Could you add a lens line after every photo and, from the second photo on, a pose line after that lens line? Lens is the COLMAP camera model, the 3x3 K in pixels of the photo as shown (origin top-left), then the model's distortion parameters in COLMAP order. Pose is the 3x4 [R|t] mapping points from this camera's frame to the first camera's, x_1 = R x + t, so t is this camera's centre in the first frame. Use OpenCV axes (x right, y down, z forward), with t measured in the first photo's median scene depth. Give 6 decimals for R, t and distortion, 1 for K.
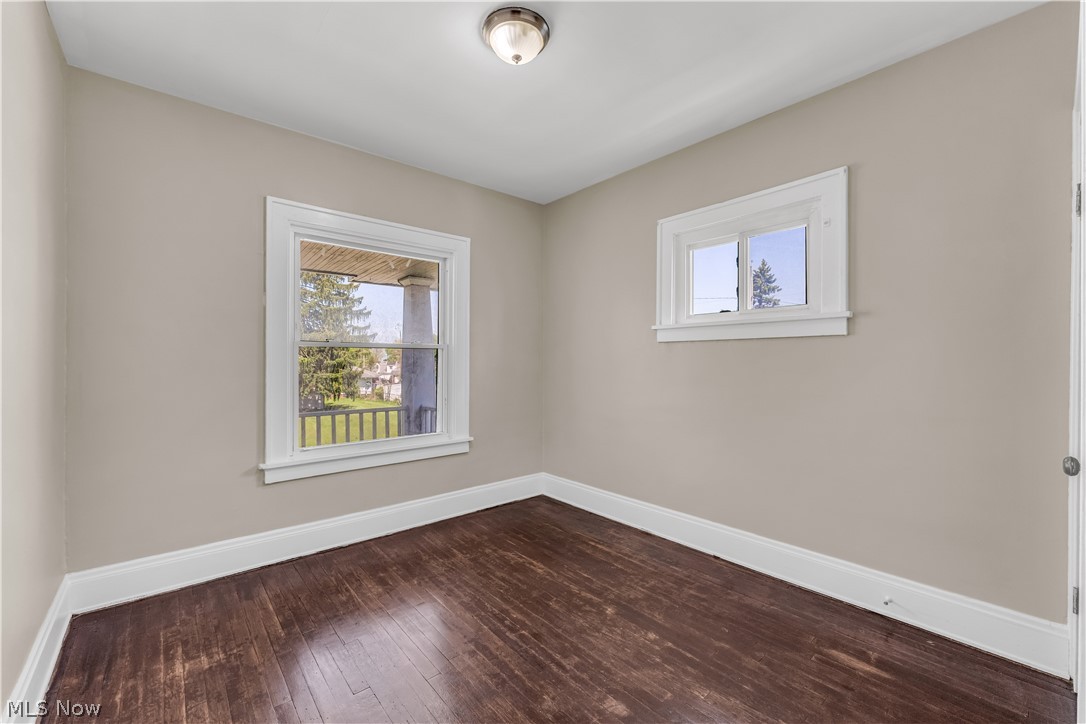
lens RADIAL K [[439.8, 0, 541.3], [0, 439.8, 363.7], [0, 0, 1]] dist [-0.000413, 0.000141]
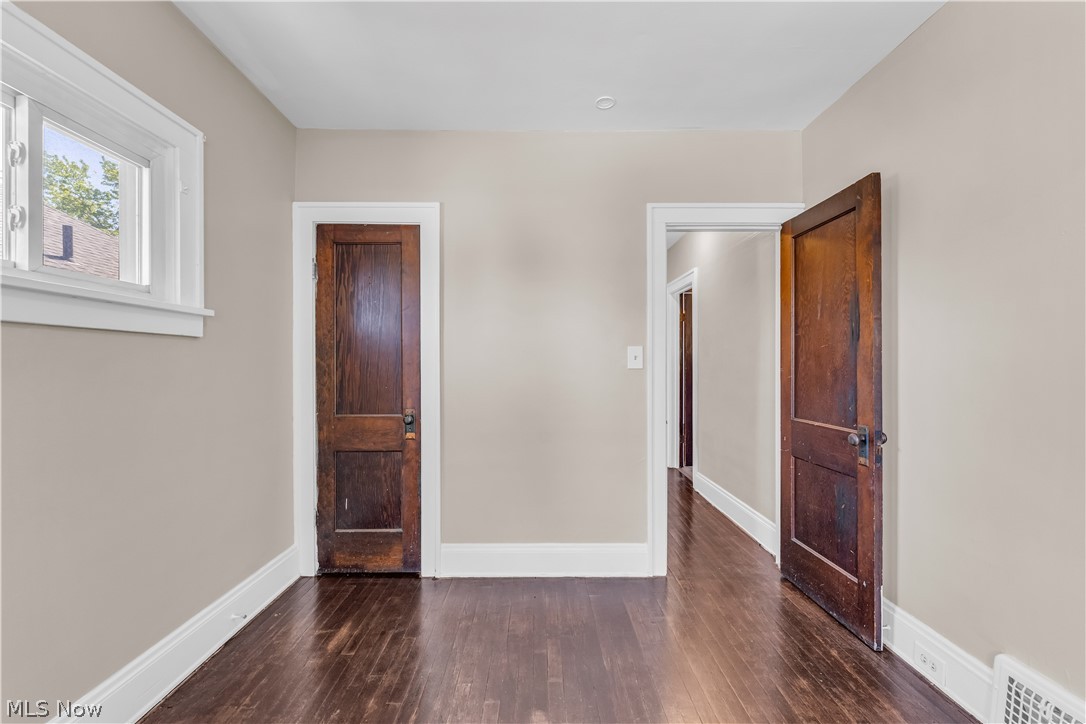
lens RADIAL K [[439.8, 0, 541.3], [0, 439.8, 363.7], [0, 0, 1]] dist [-0.000413, 0.000141]
pose [[-0.762285, 0.004457, 0.647226, -0.372662], [0.004732, 0.999988, -0.001312, -0.012645], [-0.647224, 0.002063, -0.762297, 1.387938]]
